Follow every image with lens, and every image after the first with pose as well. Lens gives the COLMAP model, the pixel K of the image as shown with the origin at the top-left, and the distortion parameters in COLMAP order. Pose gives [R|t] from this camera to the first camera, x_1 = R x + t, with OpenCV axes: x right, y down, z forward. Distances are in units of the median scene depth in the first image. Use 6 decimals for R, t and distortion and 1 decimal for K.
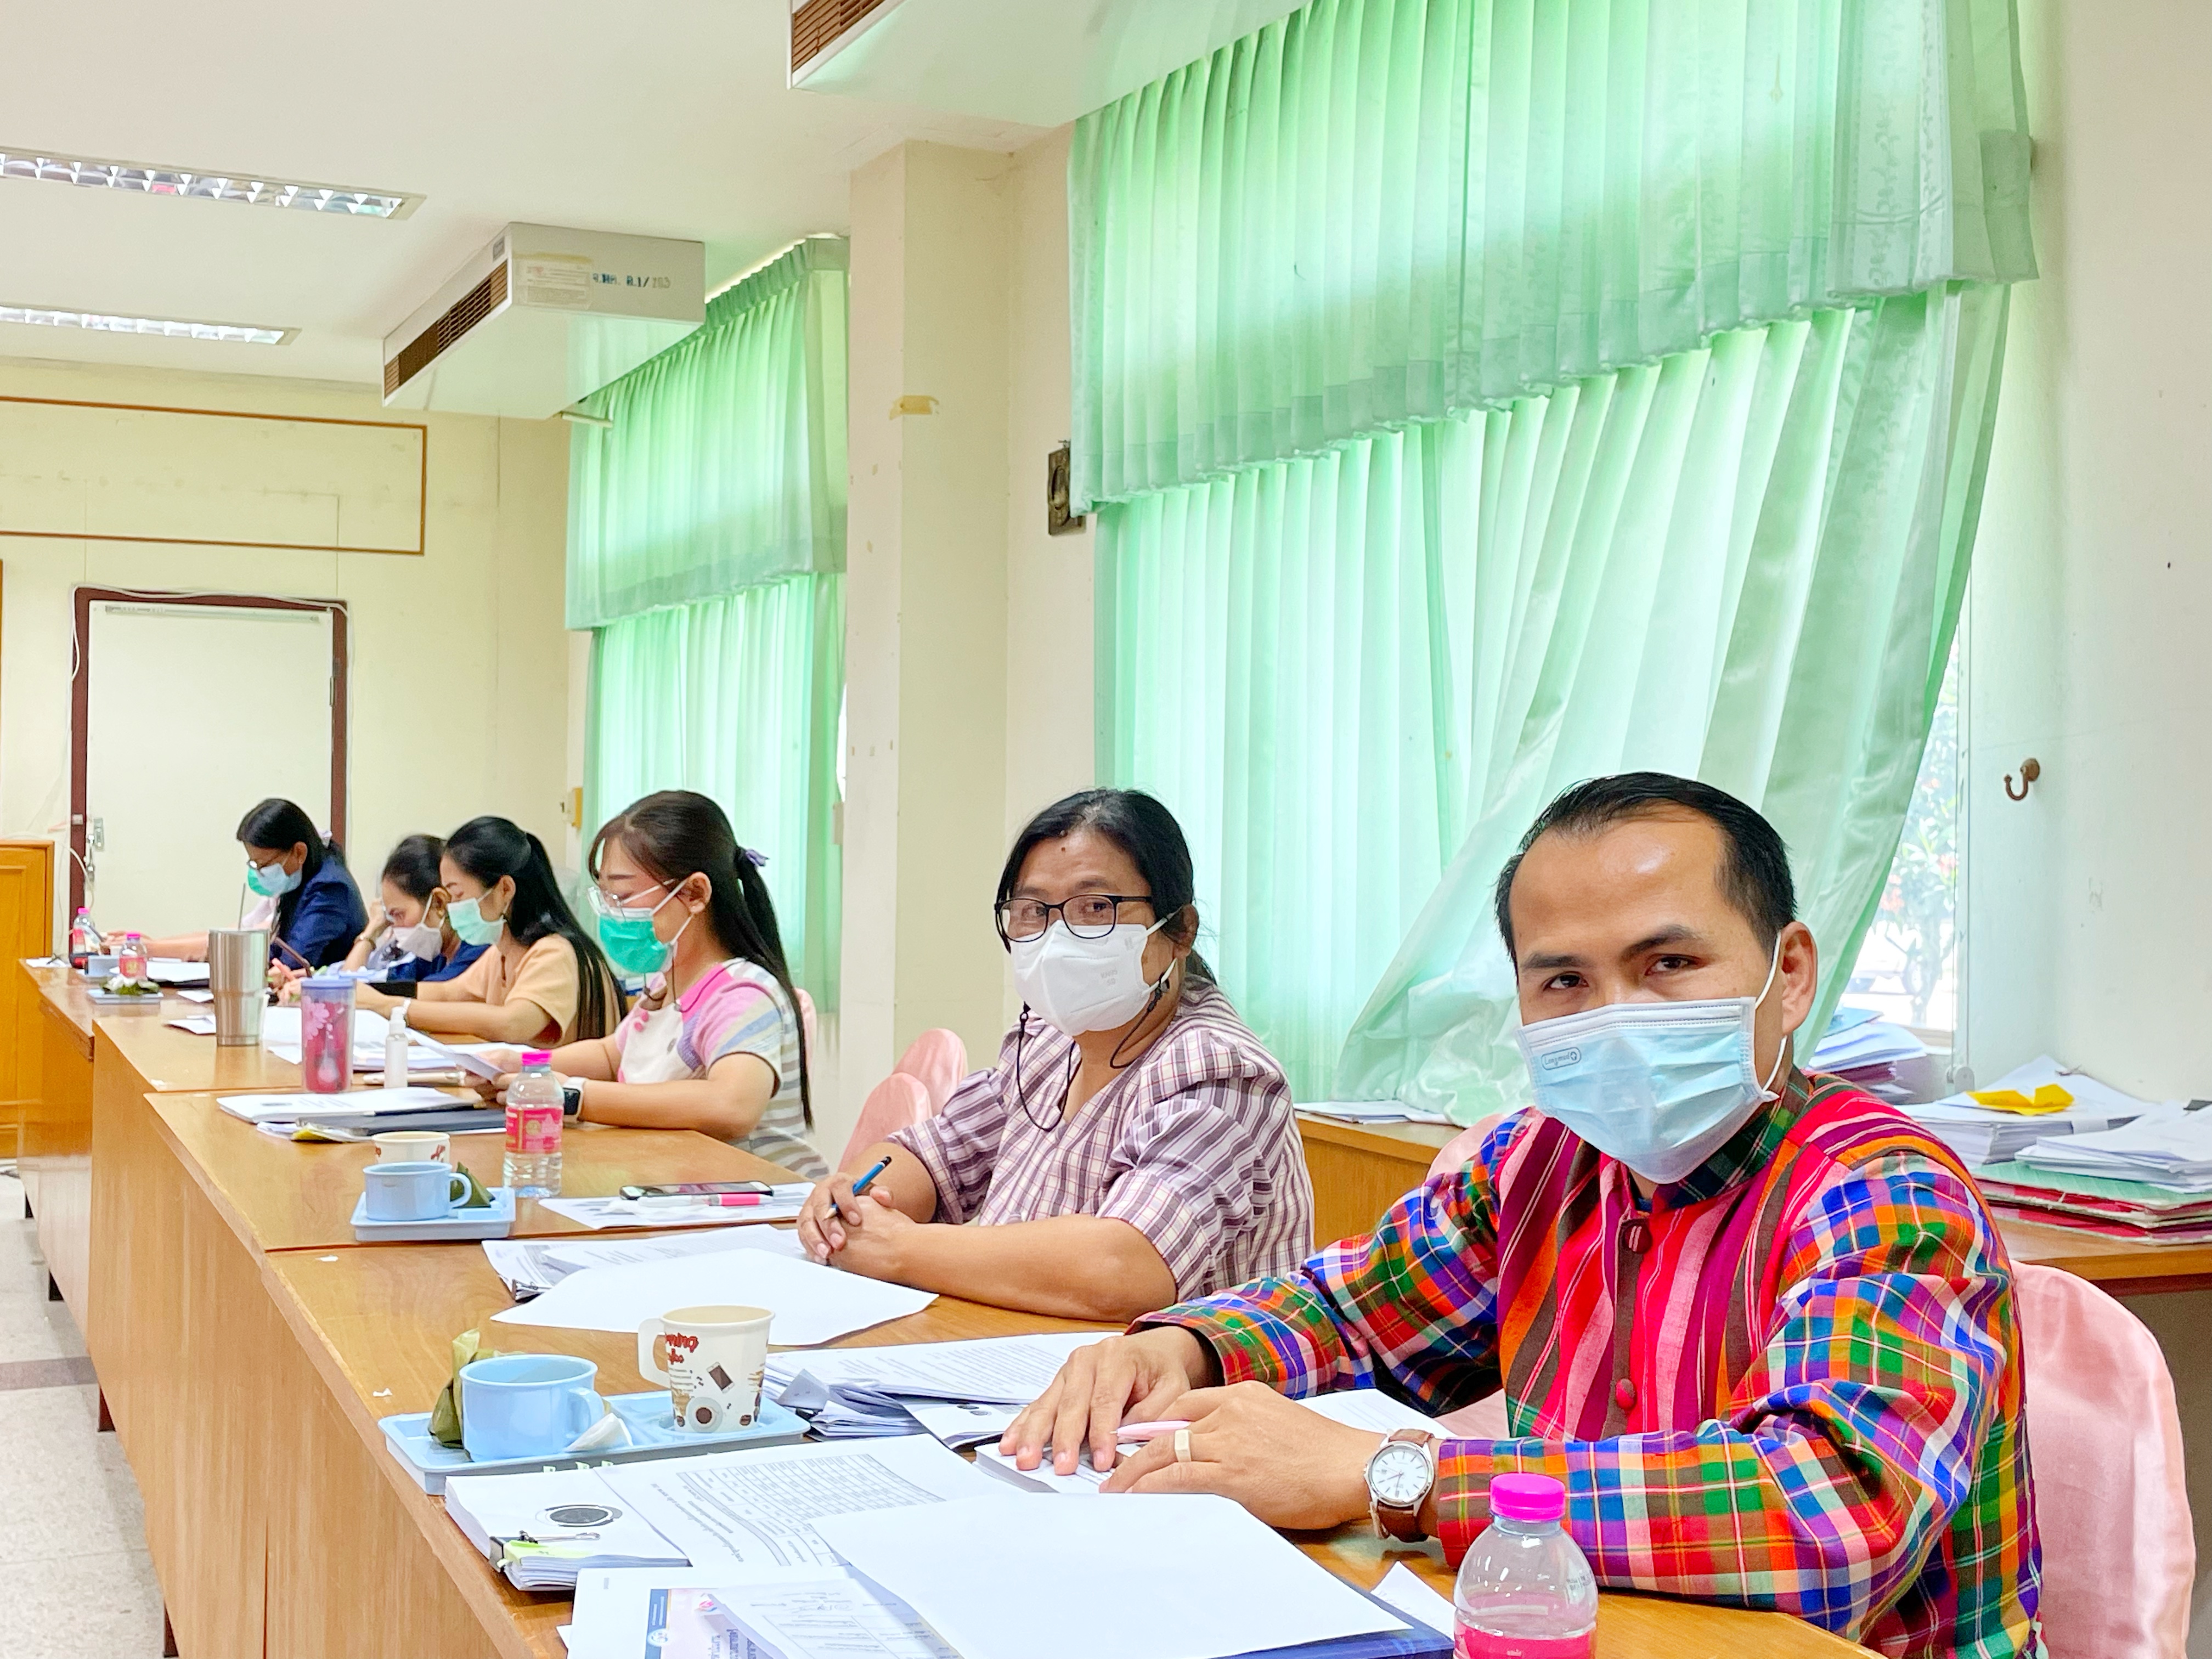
lens RADIAL K [[2629.0, 0, 1108.0], [0, 2629.0, 845.1], [0, 0, 1]] dist [0.059894, -0.037933]
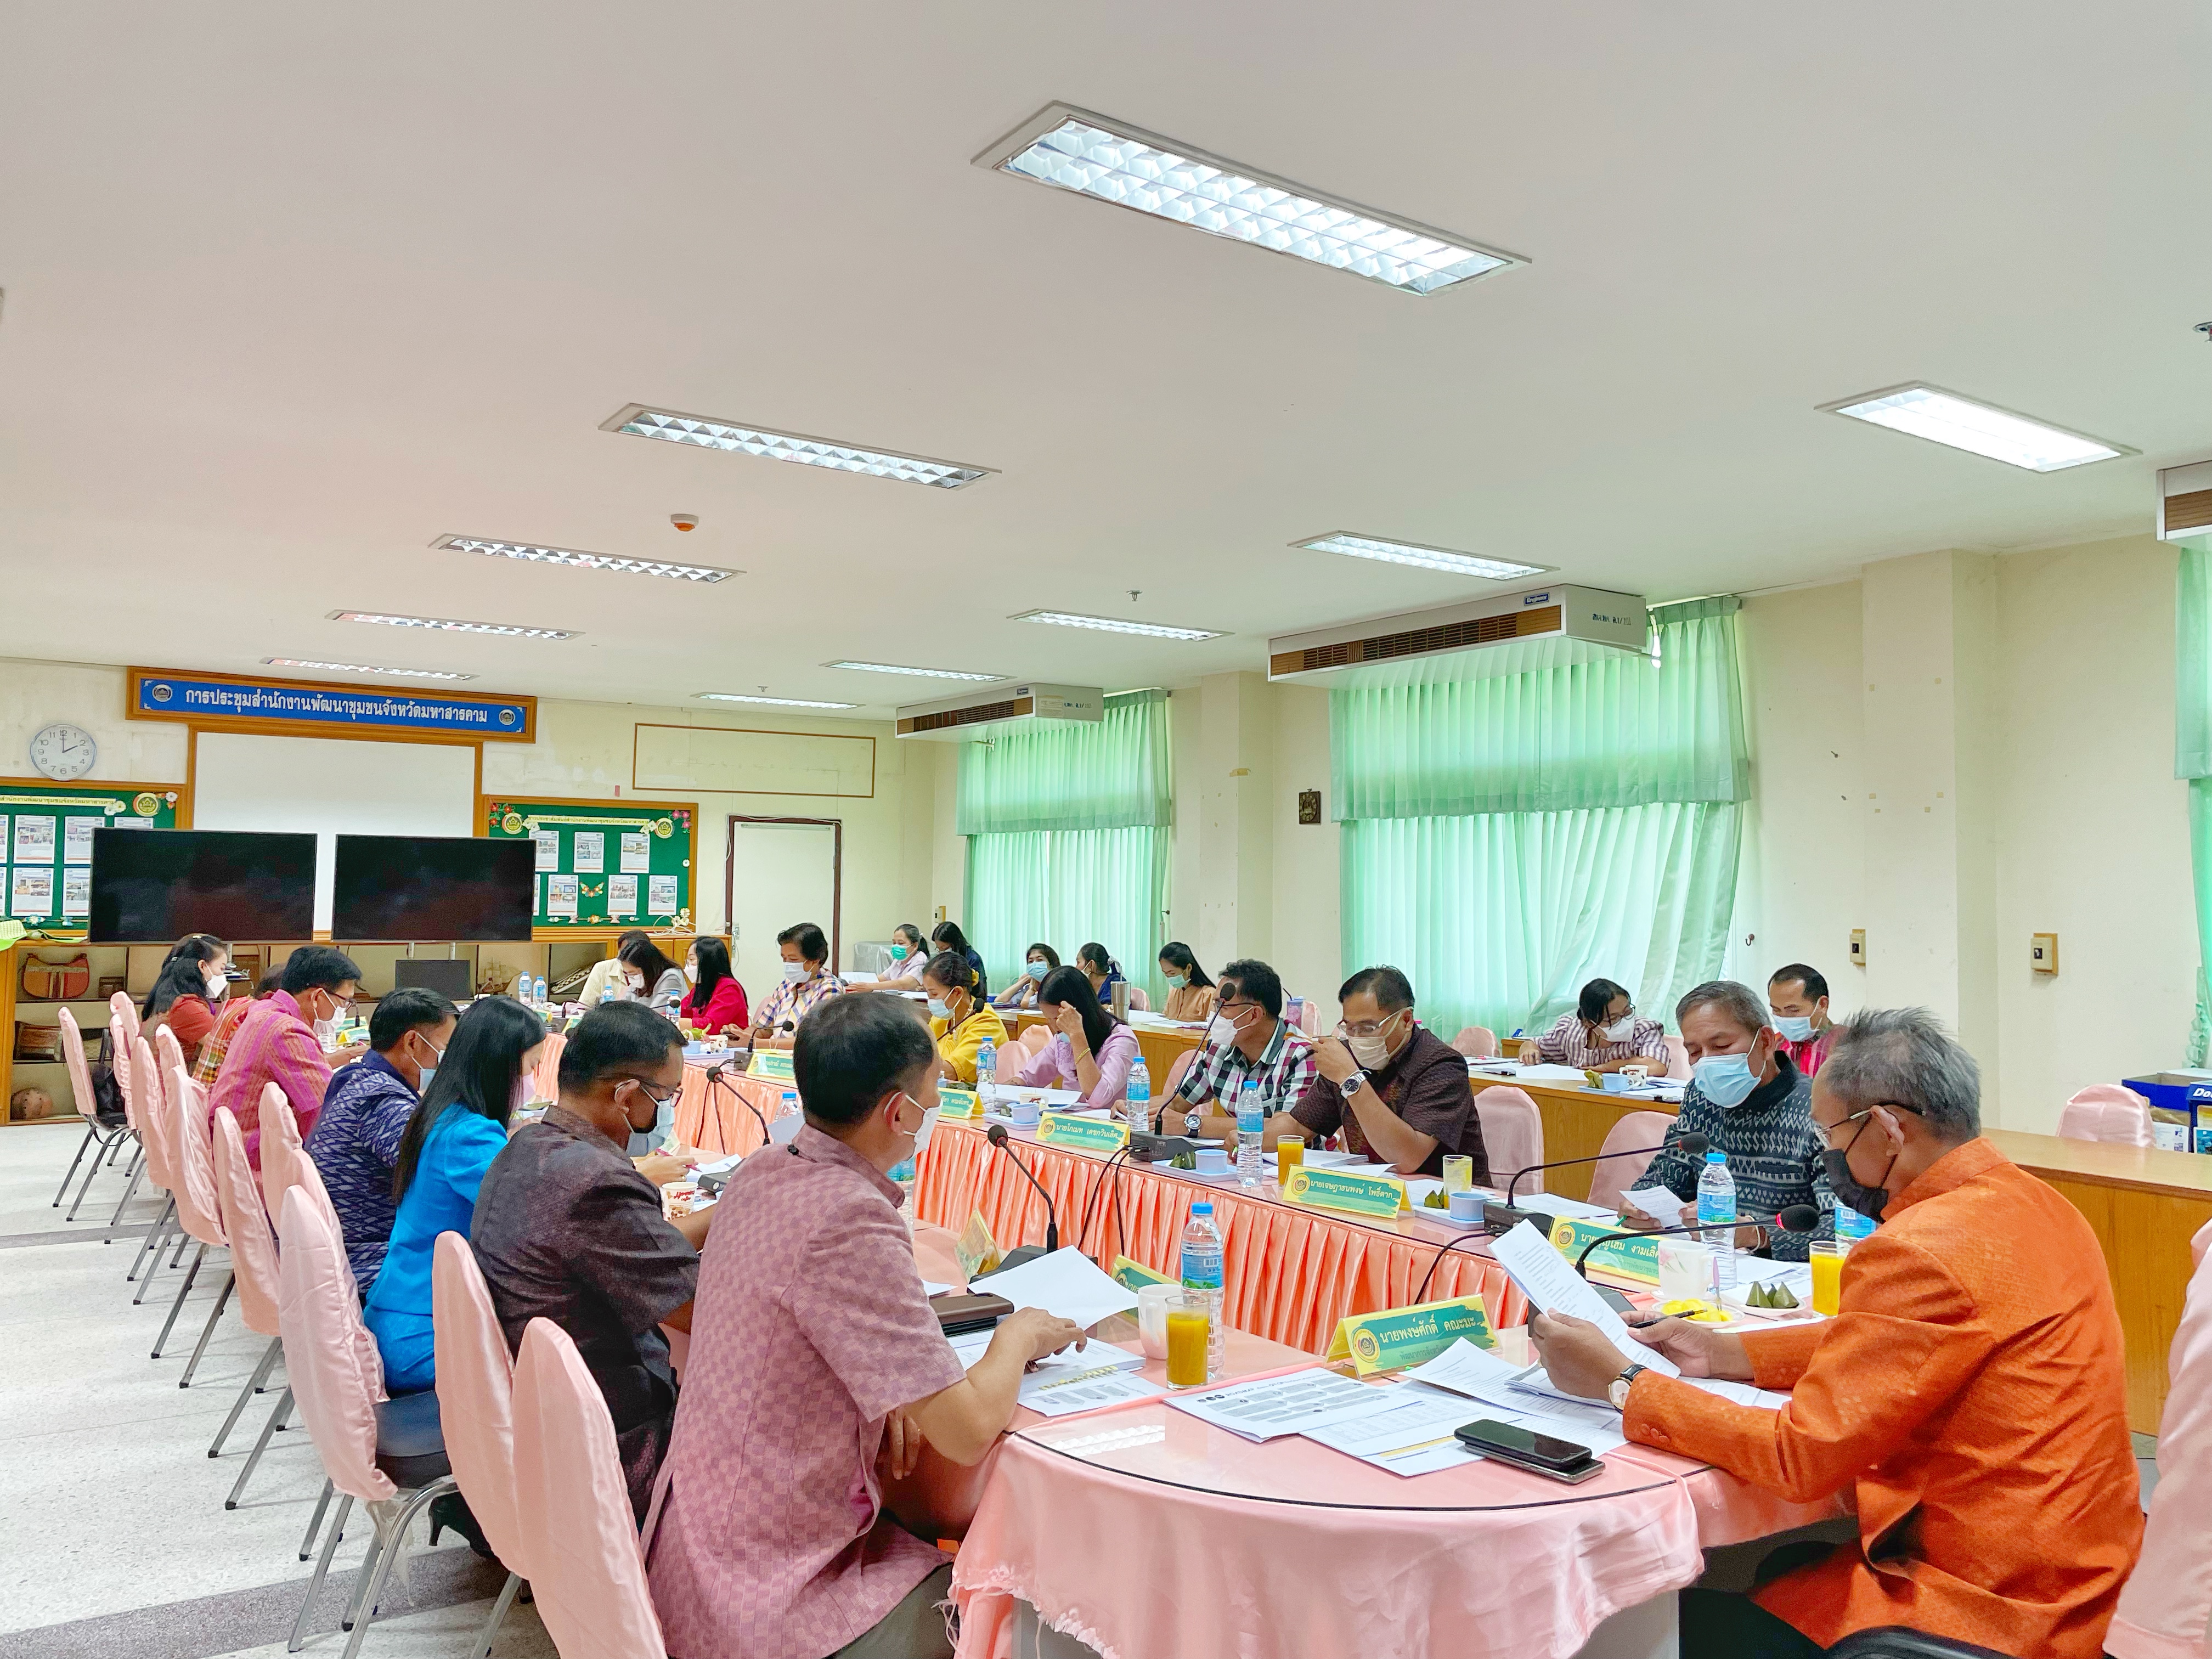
lens RADIAL K [[1676.1, 0, 1108.8], [0, 1676.1, 823.0], [0, 0, 1]] dist [0.094988, -0.122169]
pose [[0.987570, -0.000887, 0.157177, -0.392860], [0.007506, 0.999109, -0.041527, -0.042808], [-0.157000, 0.042190, 0.986697, -0.505682]]
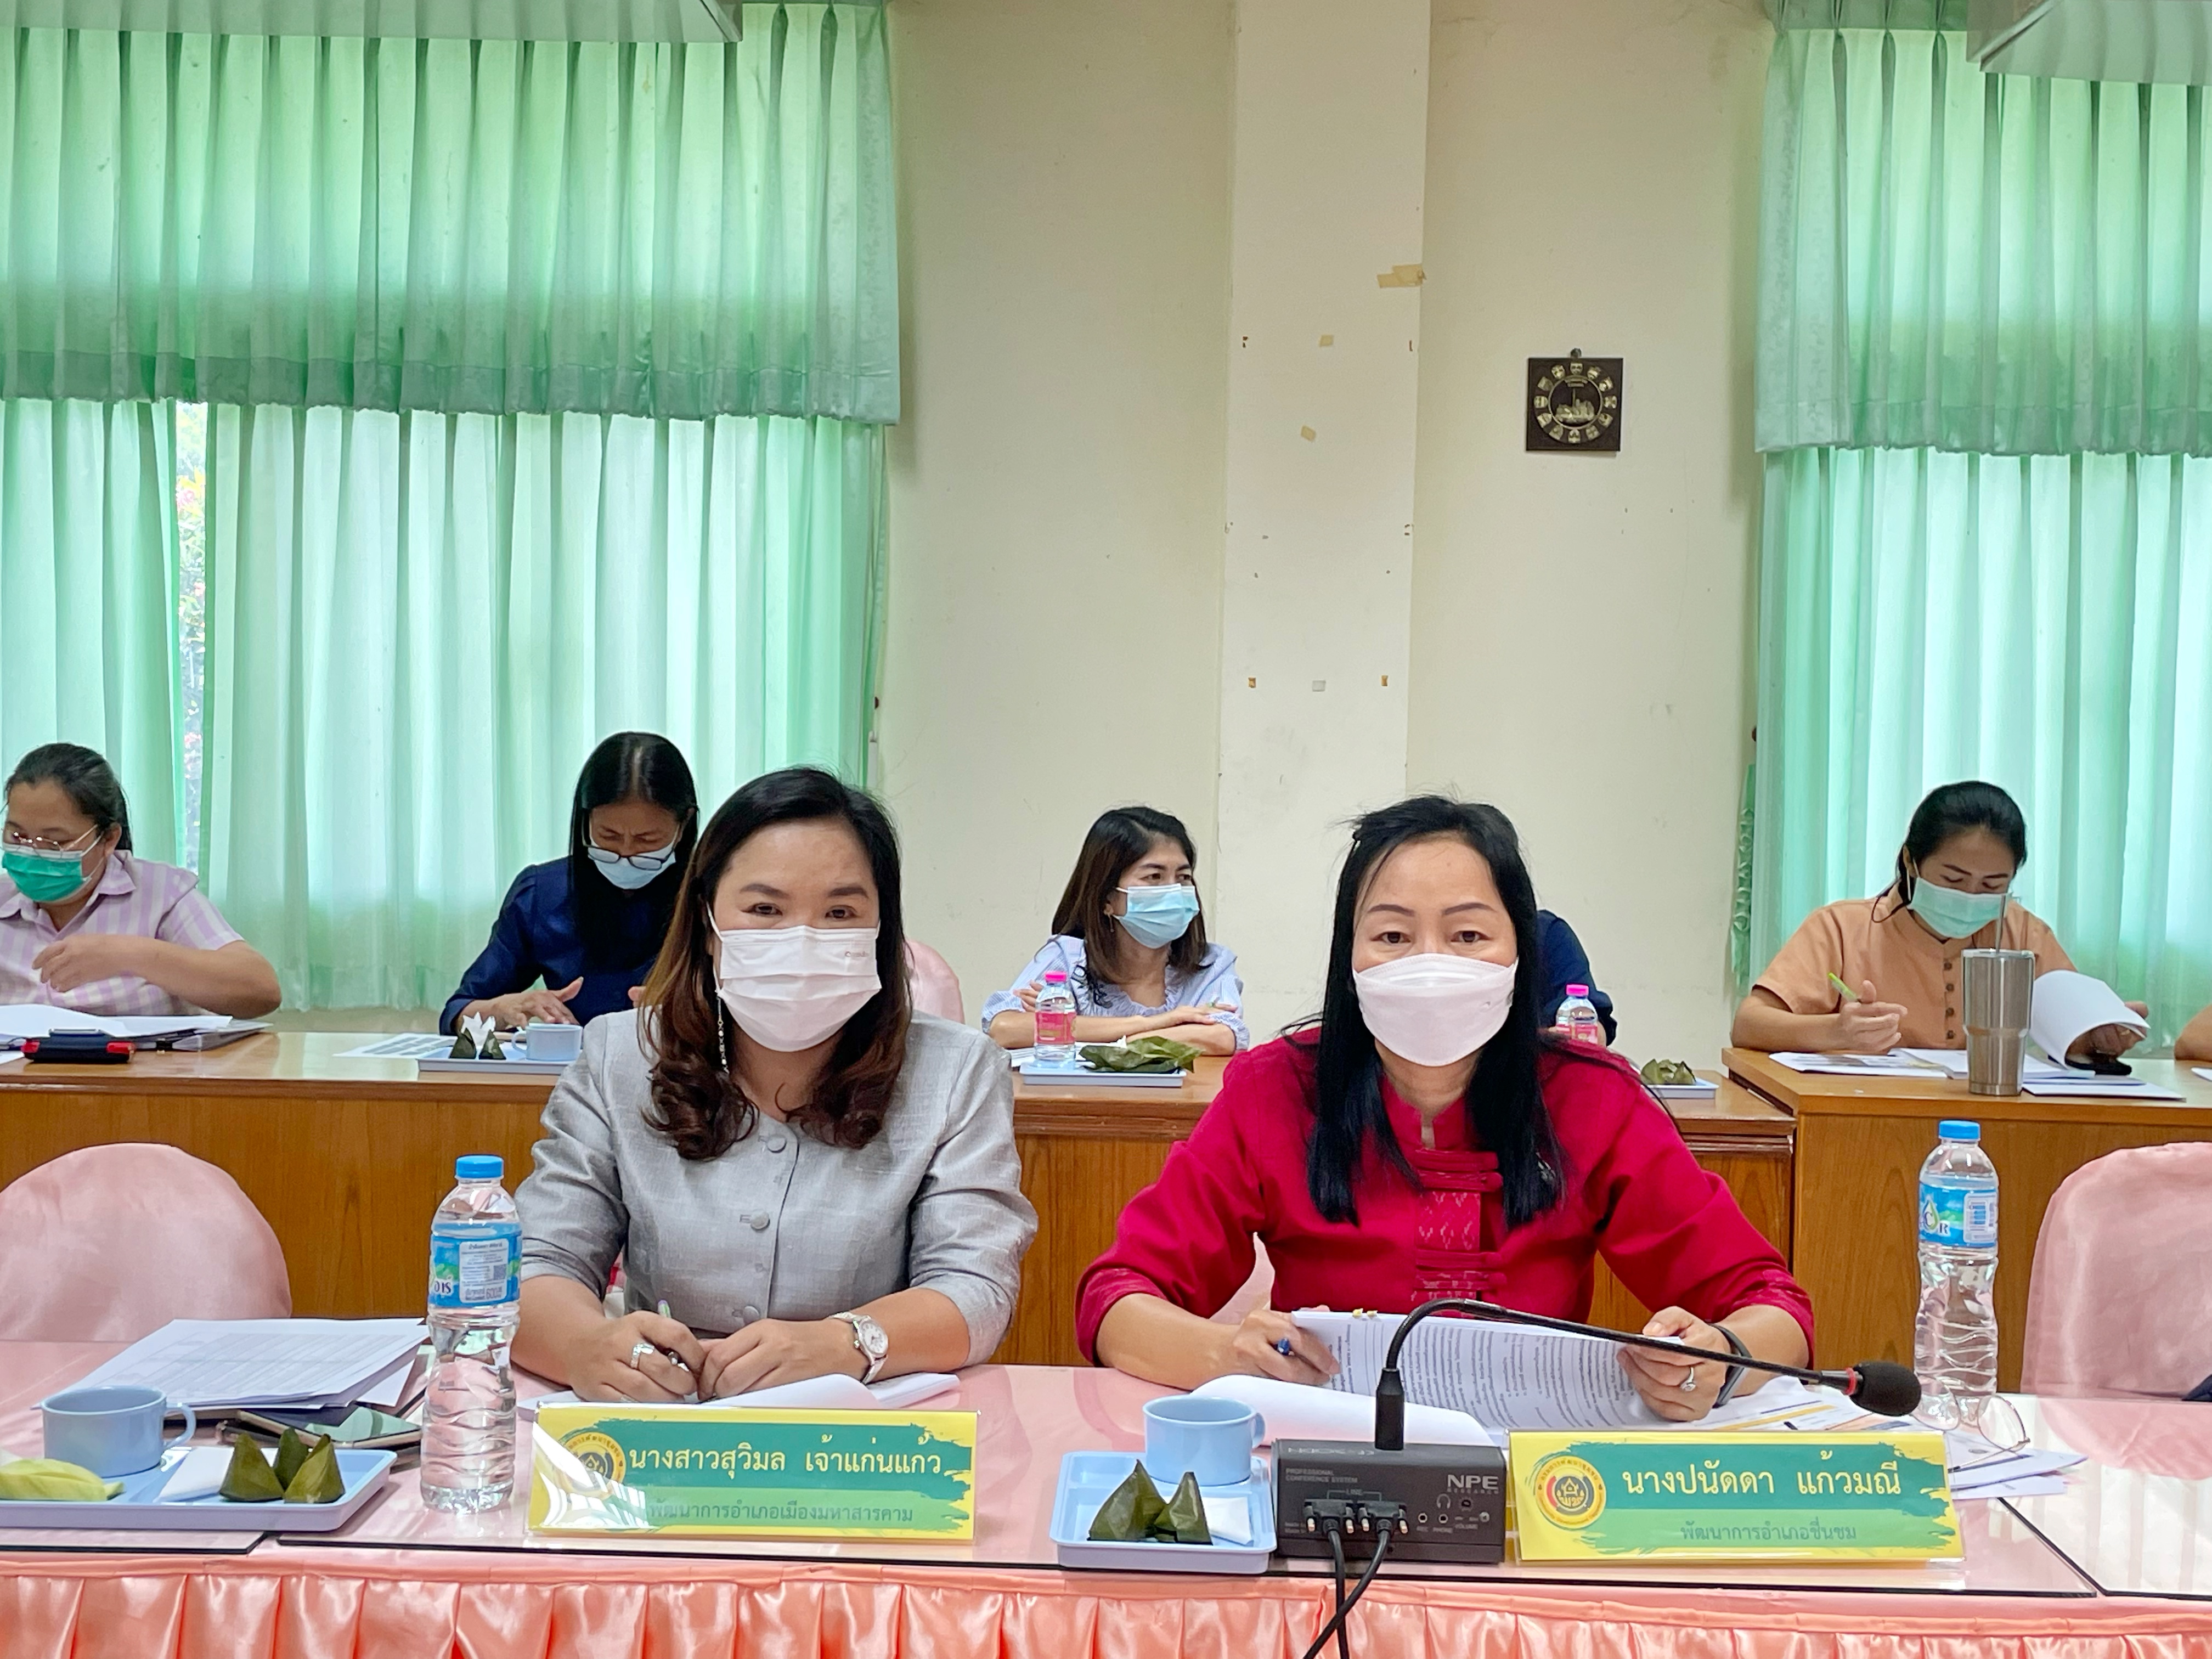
lens RADIAL K [[2908.8, 0, 1104.4], [0, 2908.8, 831.8], [0, 0, 1]] dist [0.087417, -0.014840]
pose [[0.440582, -0.046001, 0.896533, -0.819383], [-0.013685, 0.998226, 0.057945, -0.036359], [-0.897608, -0.037798, 0.439171, 0.574630]]
